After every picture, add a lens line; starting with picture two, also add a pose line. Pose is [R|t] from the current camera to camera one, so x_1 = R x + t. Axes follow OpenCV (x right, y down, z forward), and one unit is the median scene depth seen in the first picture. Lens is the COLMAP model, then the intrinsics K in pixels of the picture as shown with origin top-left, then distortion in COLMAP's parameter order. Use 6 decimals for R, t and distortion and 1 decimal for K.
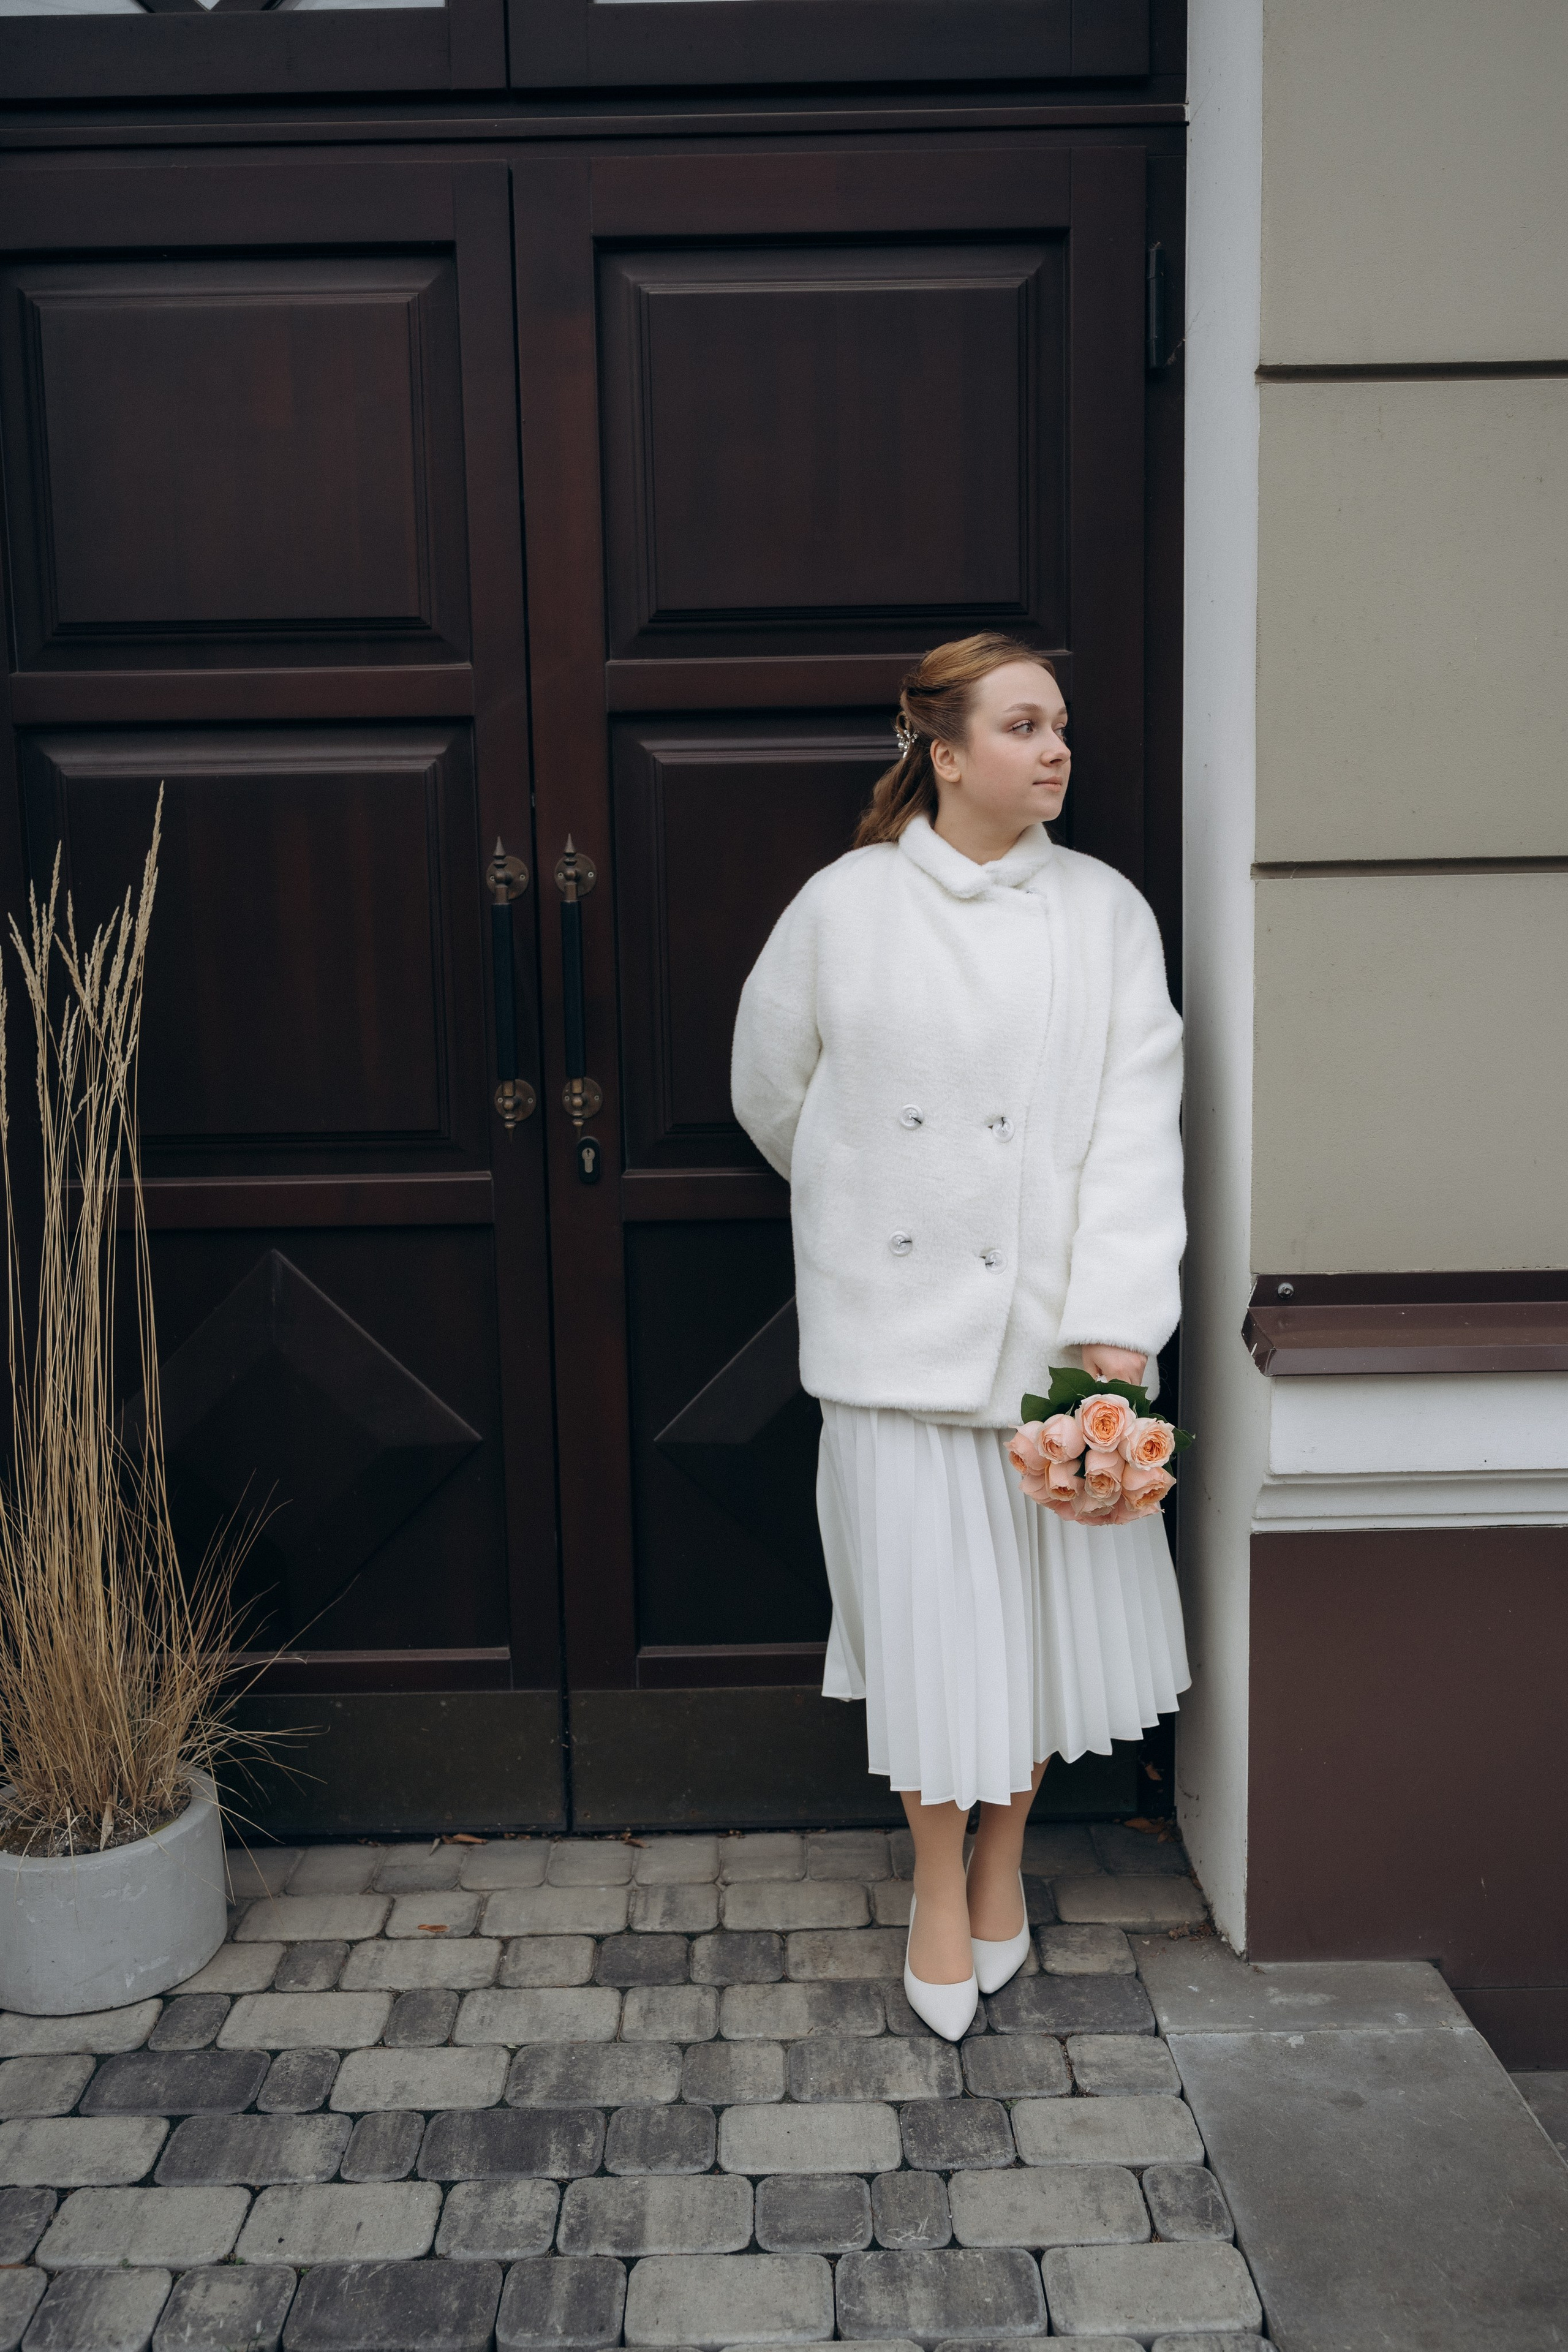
lens RADIAL K [[1923.3, 0, 765.0], [0, 1923.3, 1187.5], [0, 0, 1]] dist [-0.001609, -0.002137]
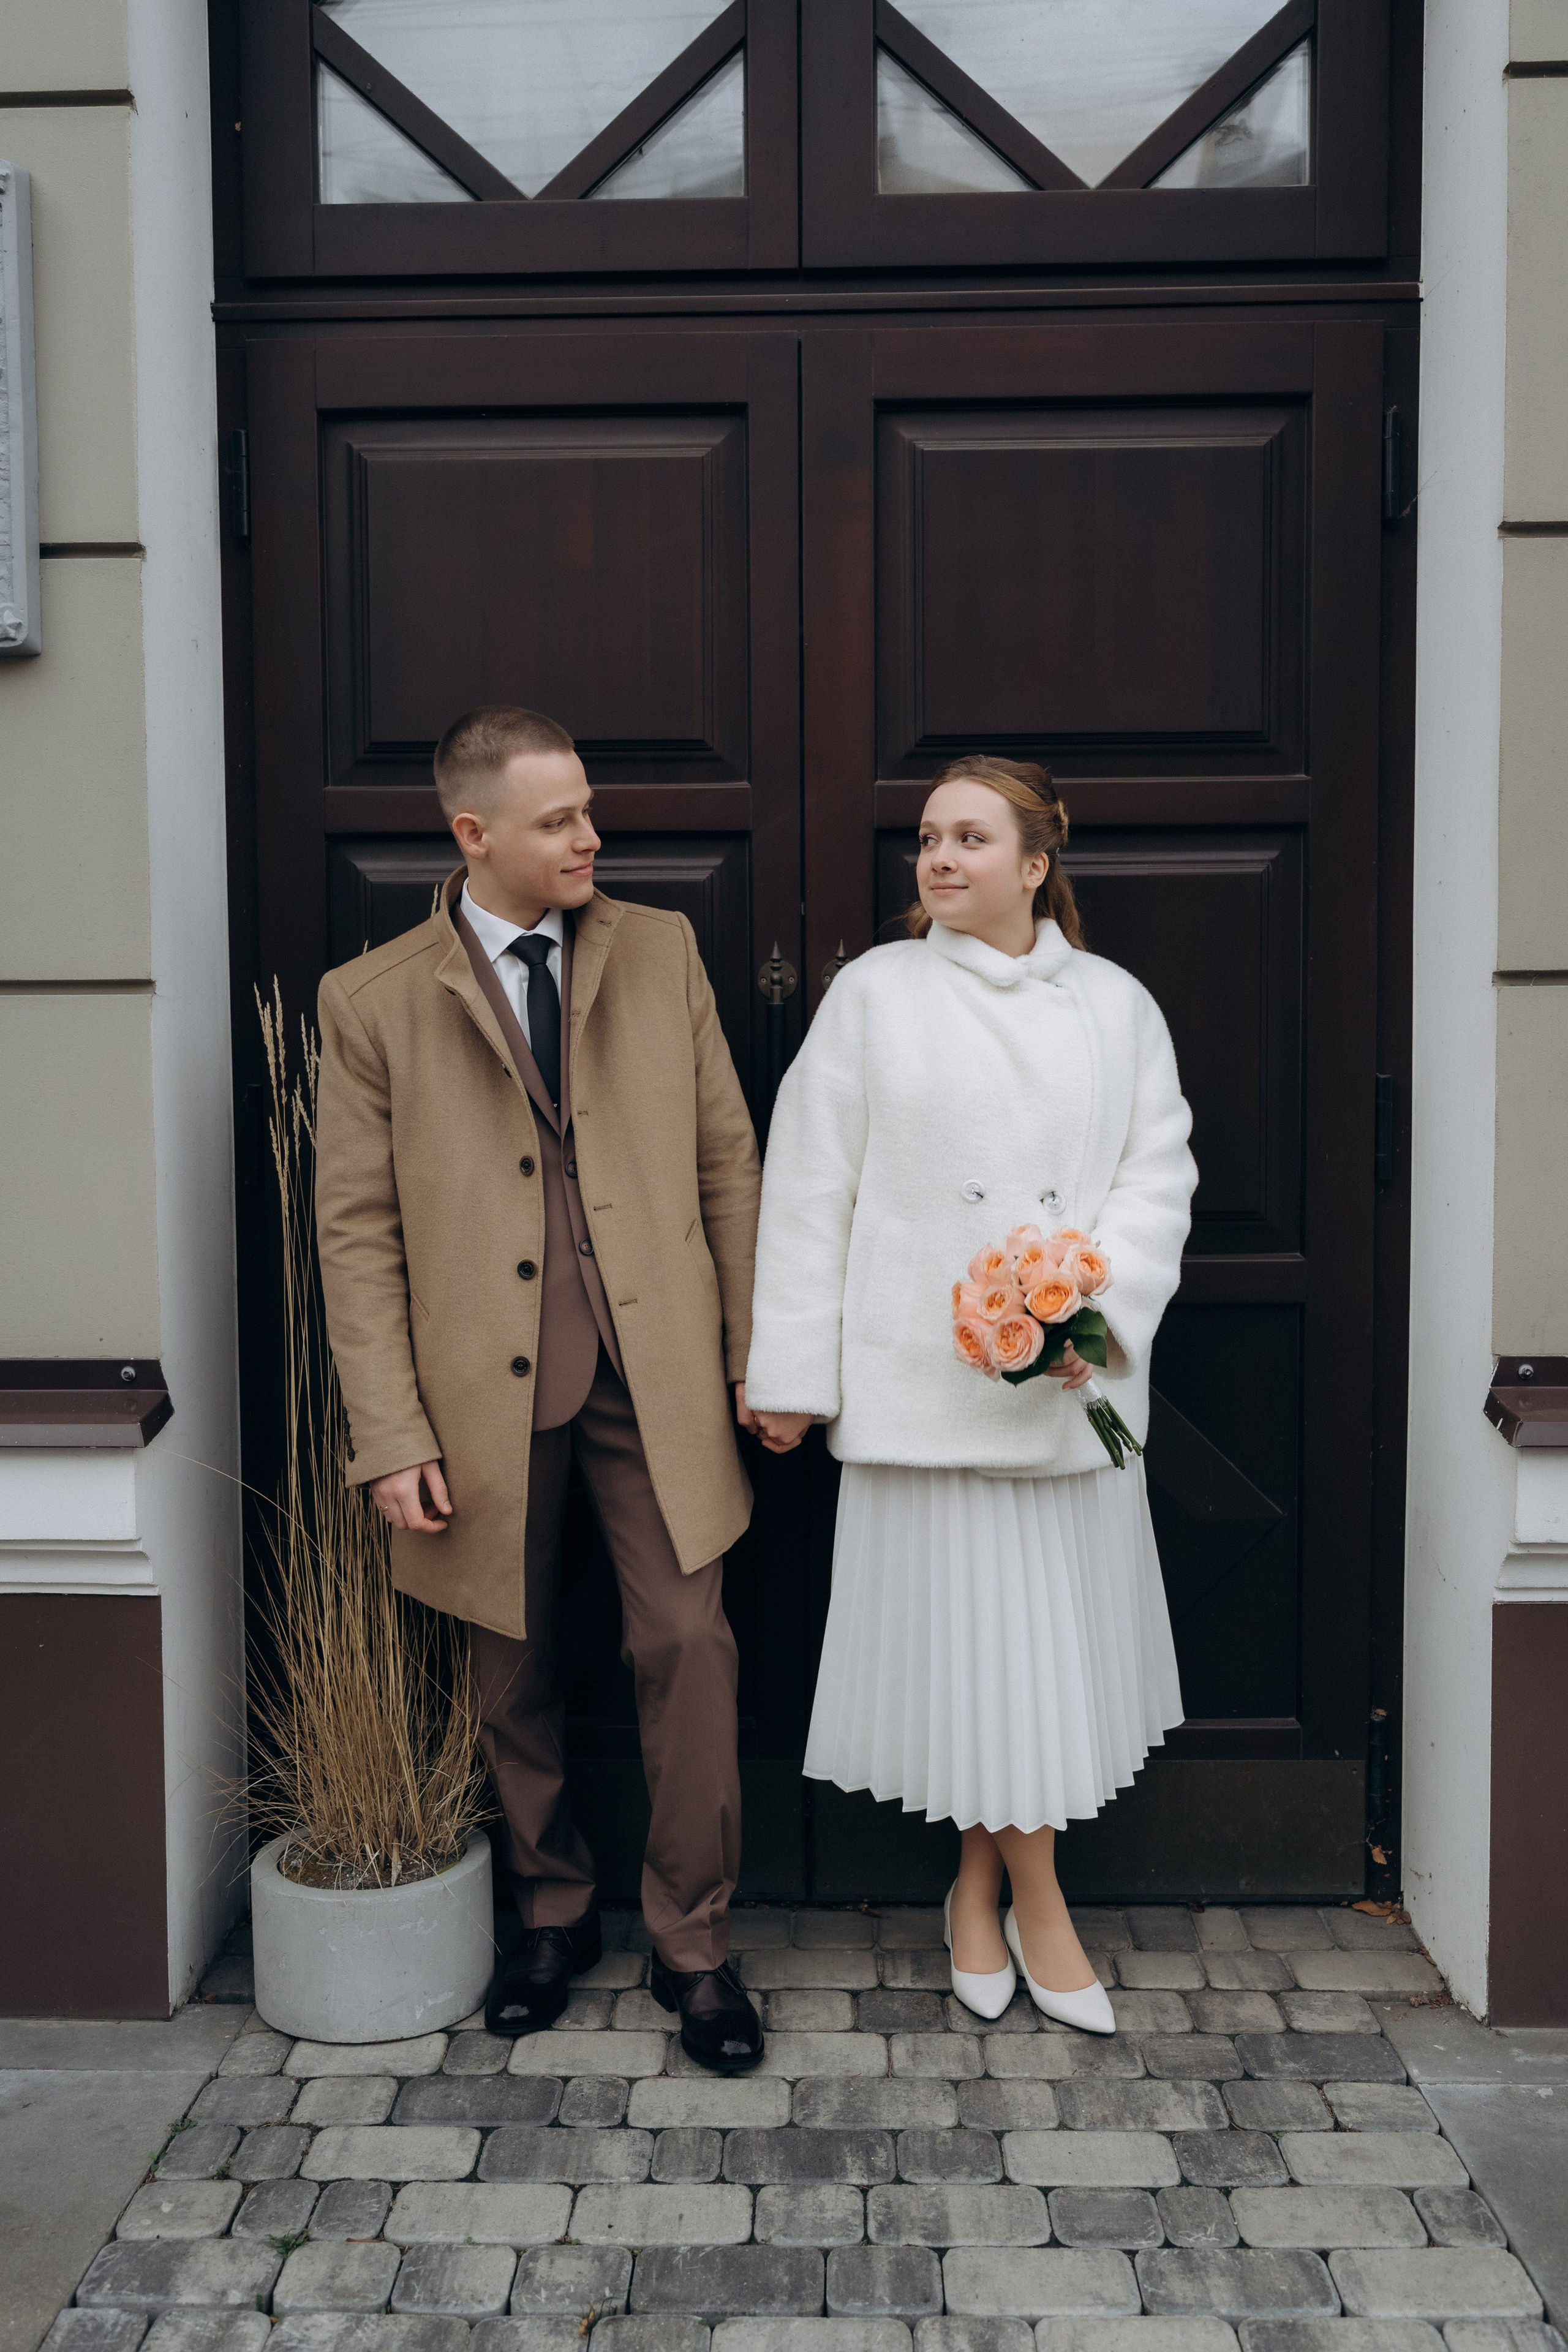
lens RADIAL K [[2068.8, 0, 784.9], [0, 2068.8, 1201.6], [0, 0, 1]] dist [0.002275, -0.002386]
pose [[0.999509, 0.014830, -0.027617, -0.111574], [-0.016622, 0.997691, -0.065847, 0.043524], [0.026577, 0.066273, 0.997447, -0.160949]]
